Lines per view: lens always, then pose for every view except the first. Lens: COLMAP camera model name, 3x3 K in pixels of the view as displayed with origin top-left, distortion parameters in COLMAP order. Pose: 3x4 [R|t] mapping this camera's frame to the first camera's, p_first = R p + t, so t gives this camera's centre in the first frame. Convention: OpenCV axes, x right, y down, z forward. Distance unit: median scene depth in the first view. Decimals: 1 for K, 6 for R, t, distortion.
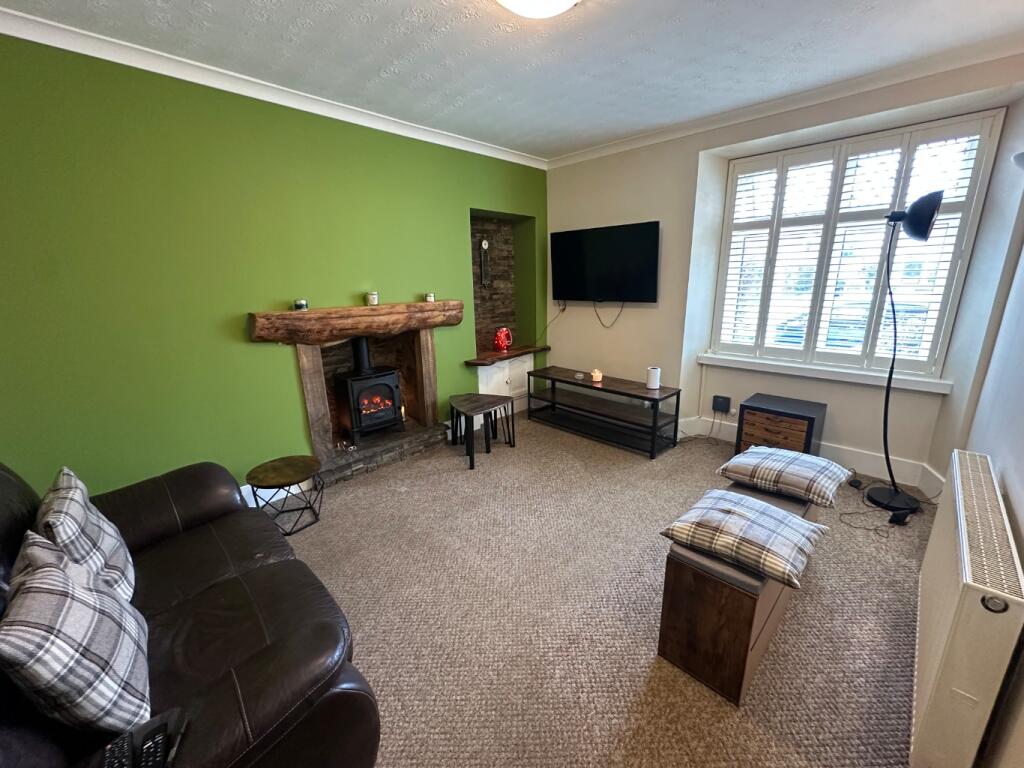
lens RADIAL K [[409.5, 0, 514.4], [0, 409.5, 384.5], [0, 0, 1]] dist [-0.001973, -0.000224]
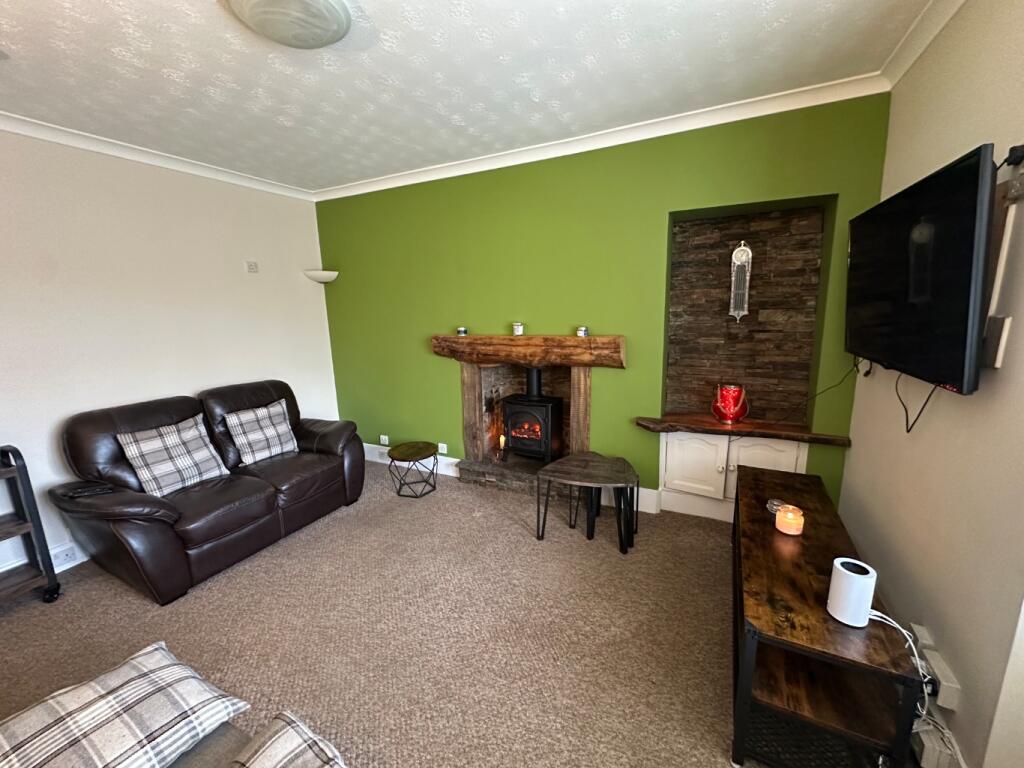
lens RADIAL K [[409.5, 0, 515.3], [0, 409.5, 387.4], [0, 0, 1]] dist [-0.001973, -0.000224]
pose [[0.316128, 0.194924, -0.928476, 0.556328], [-0.221564, 0.966771, 0.127526, -0.174326], [0.922482, 0.165403, 0.348812, 0.580263]]
